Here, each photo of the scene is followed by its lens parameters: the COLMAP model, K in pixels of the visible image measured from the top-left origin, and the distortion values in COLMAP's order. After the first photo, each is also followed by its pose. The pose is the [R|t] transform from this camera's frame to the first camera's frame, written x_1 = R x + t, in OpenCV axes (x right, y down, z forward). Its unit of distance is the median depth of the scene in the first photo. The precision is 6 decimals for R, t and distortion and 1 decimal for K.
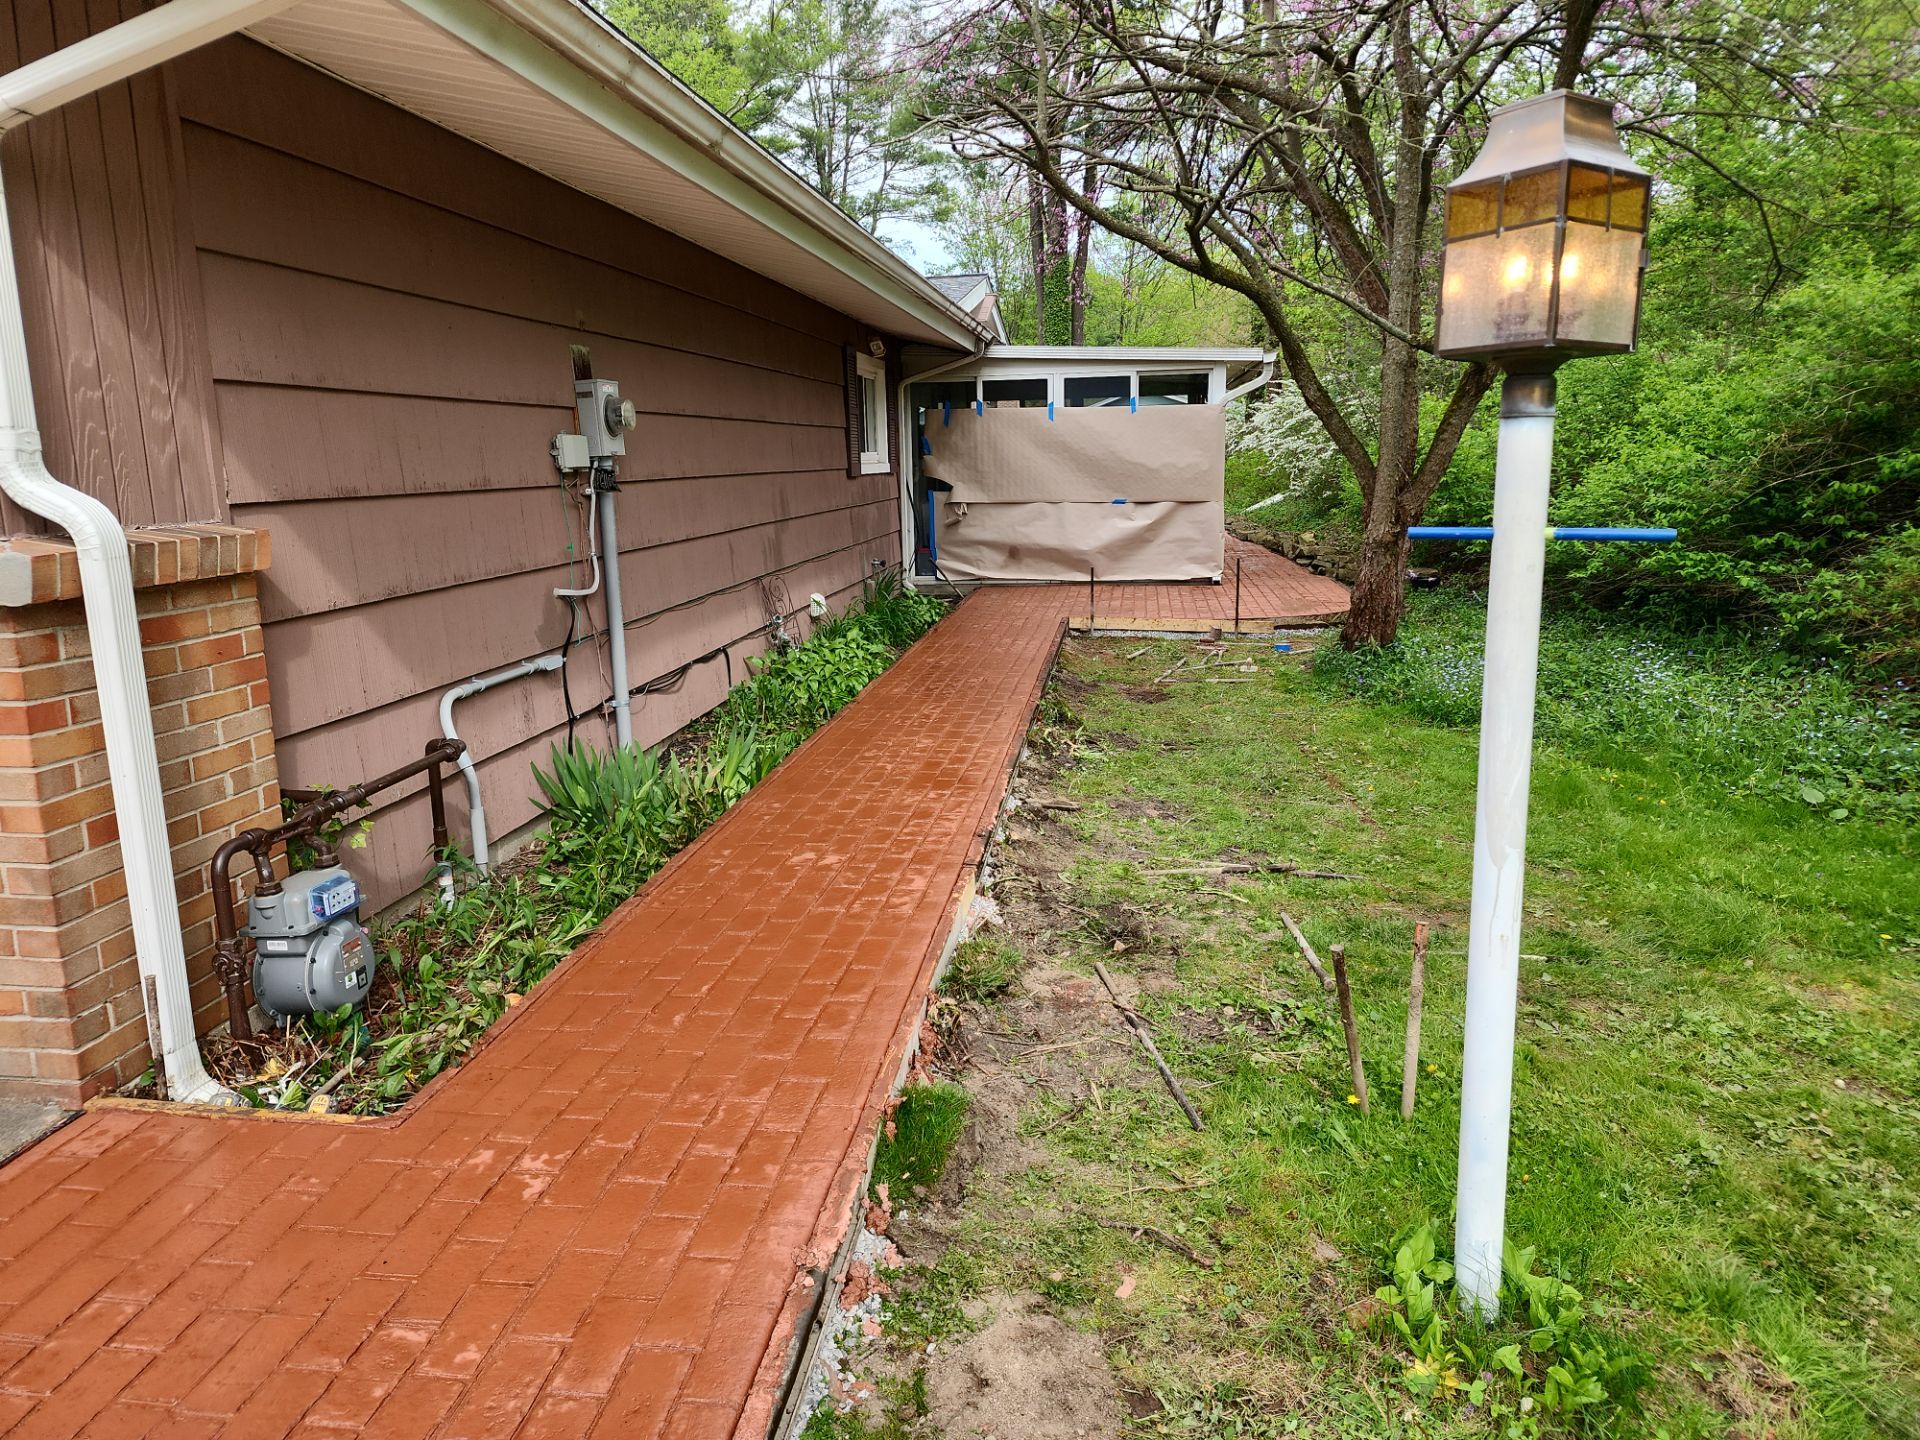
lens RADIAL K [[1405.8, 0, 922.5], [0, 1405.8, 717.6], [0, 0, 1]] dist [0.103097, -0.109546]
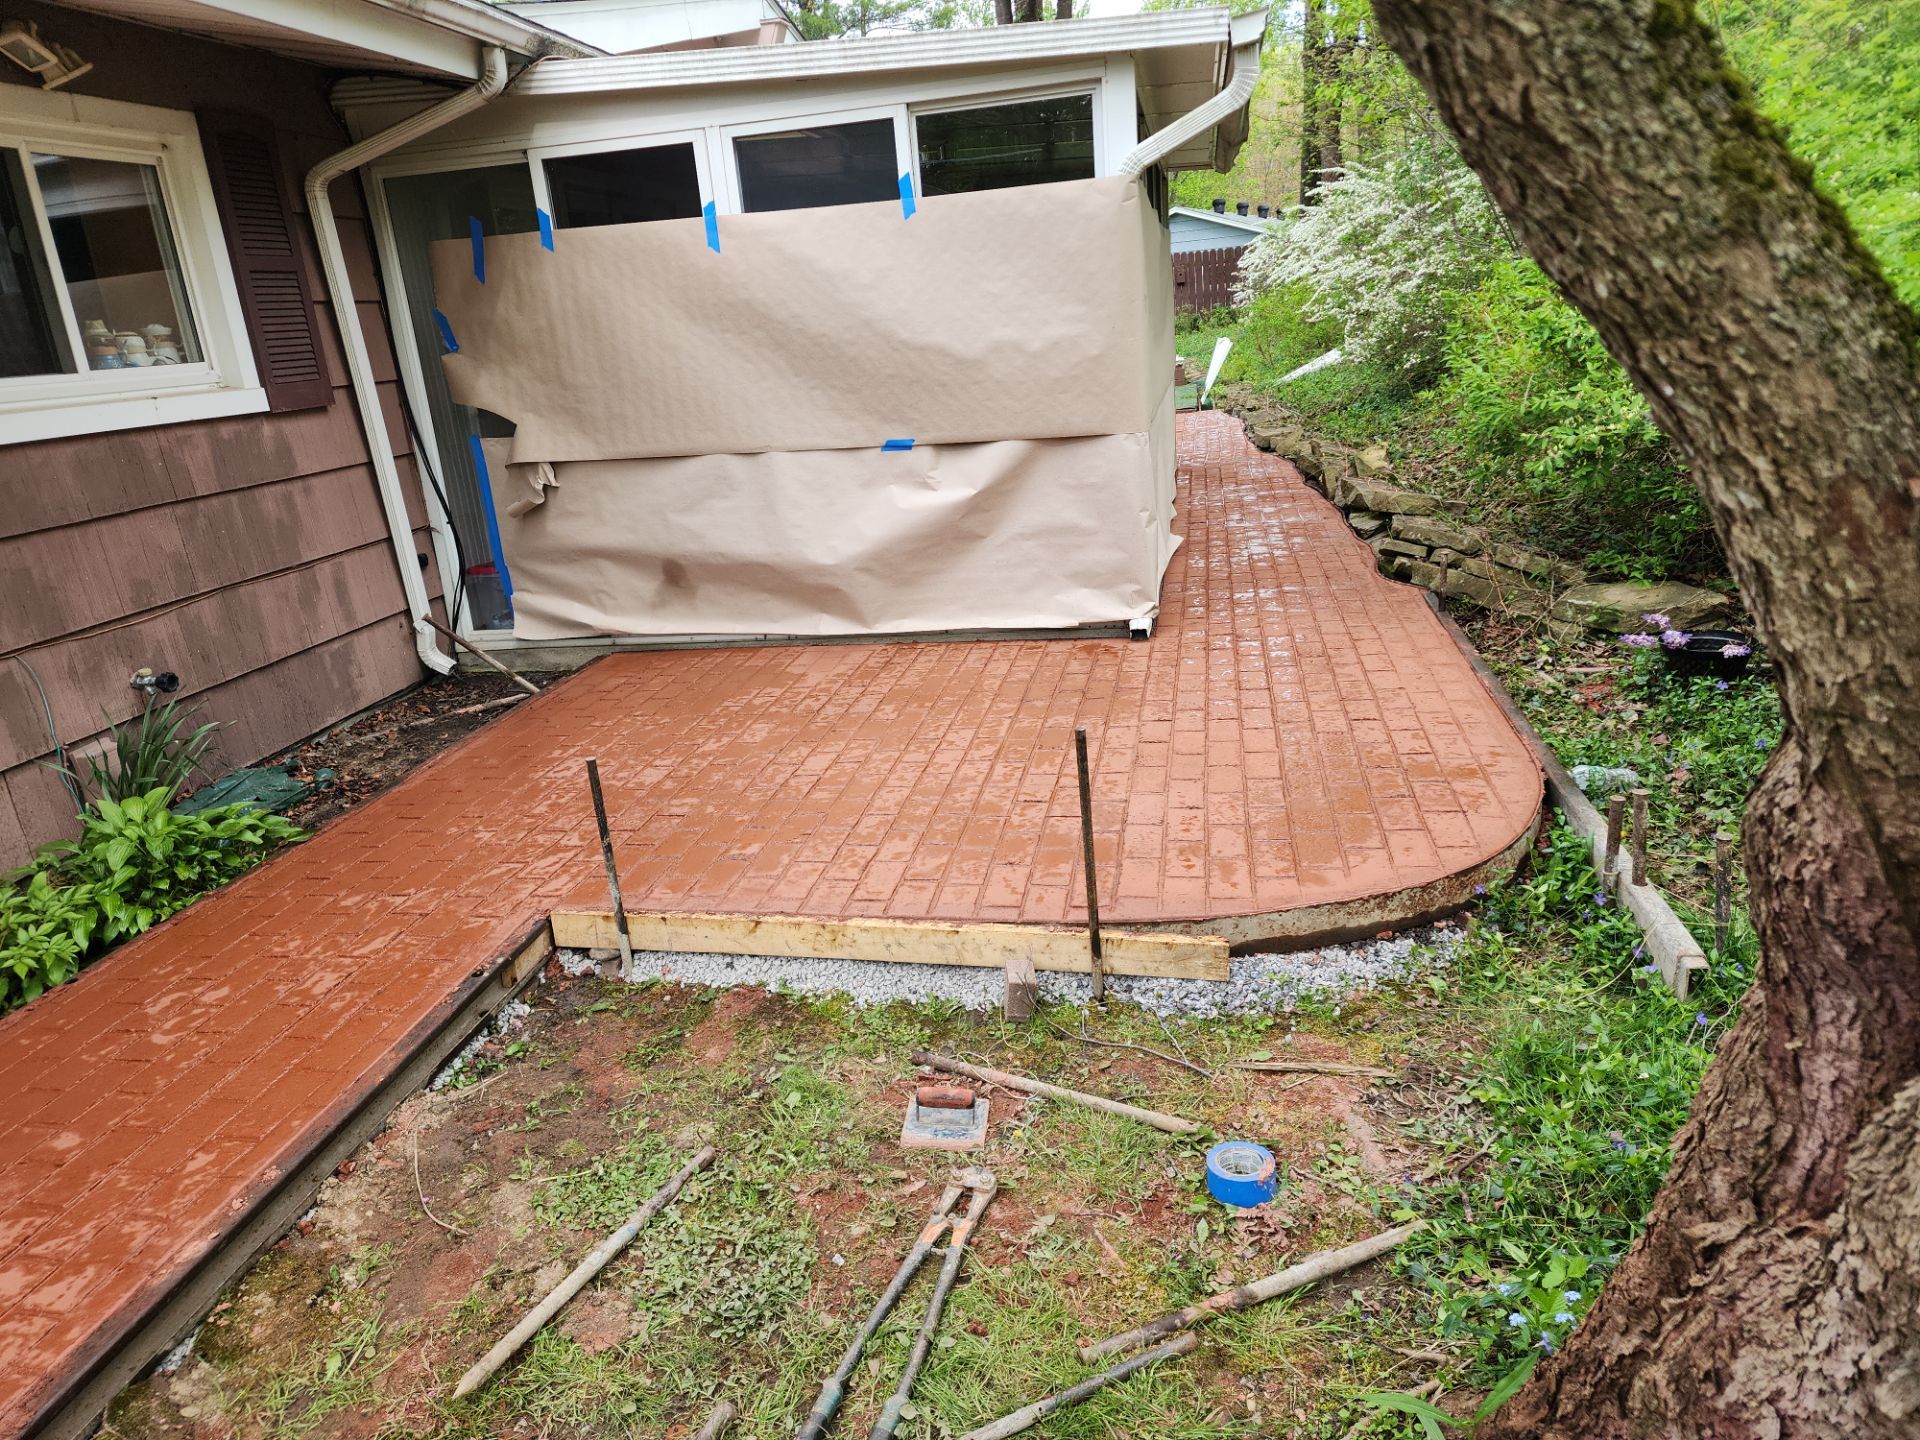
lens RADIAL K [[1405.8, 0, 922.5], [0, 1405.8, 717.6], [0, 0, 1]] dist [0.103097, -0.109546]
pose [[0.997057, -0.049507, -0.058537, 0.163068], [0.054967, 0.993894, 0.095678, -0.110538], [0.053443, -0.098614, 0.993690, 0.572338]]
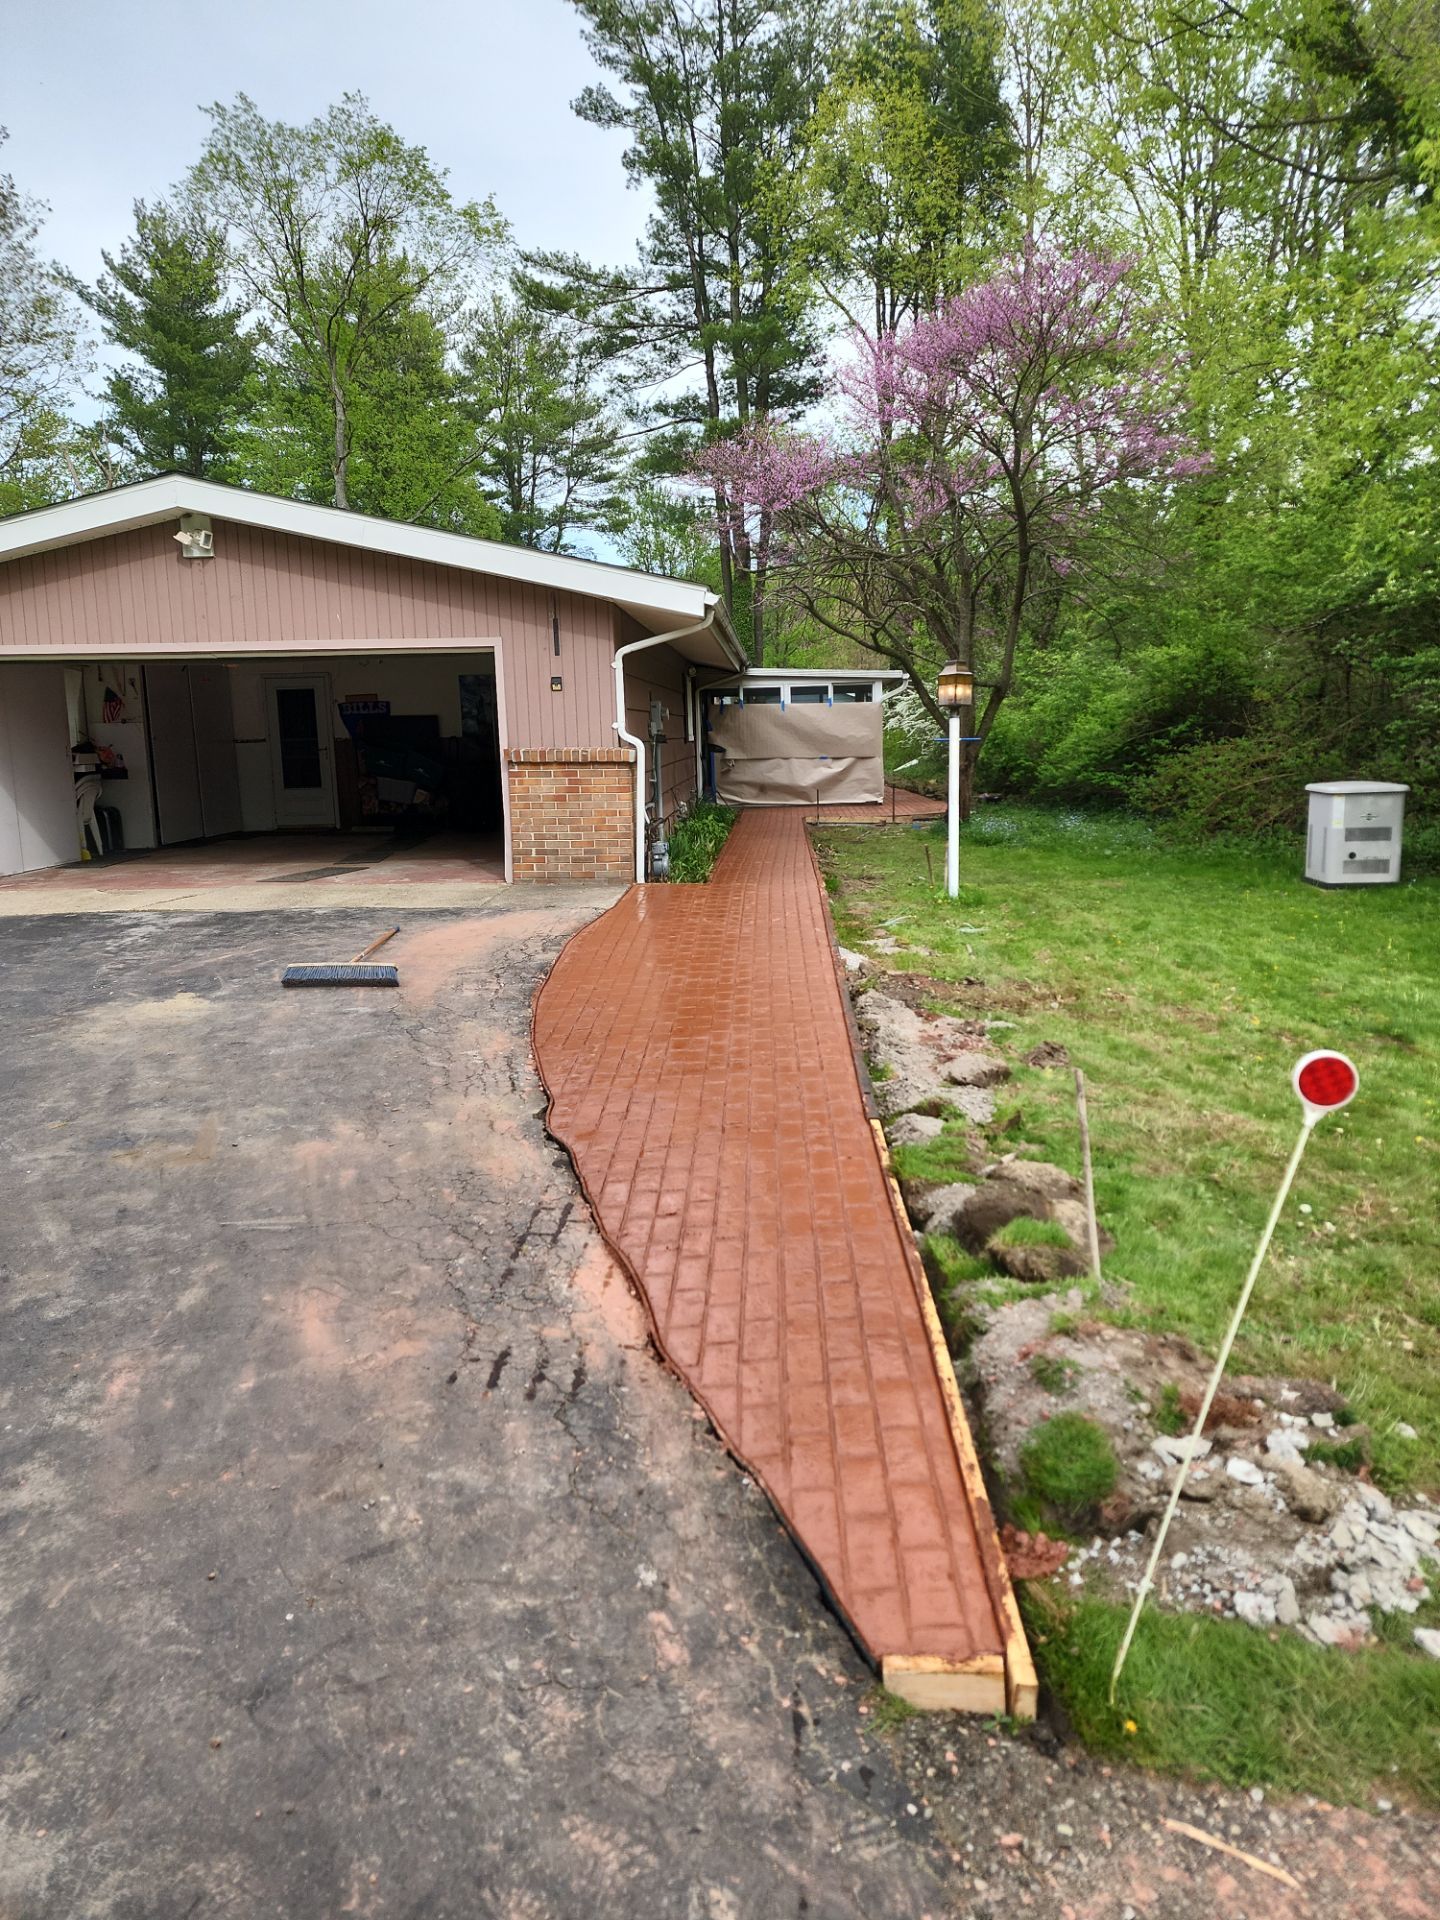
lens RADIAL K [[1395.2, 0, 720.0], [0, 1395.2, 960.0], [0, 0, 1]] dist [0.099738, -0.000314]
pose [[0.994542, -0.022146, 0.101960, -0.161896], [0.024795, 0.999385, -0.024787, 0.129839], [-0.101349, 0.027180, 0.994480, -0.661841]]
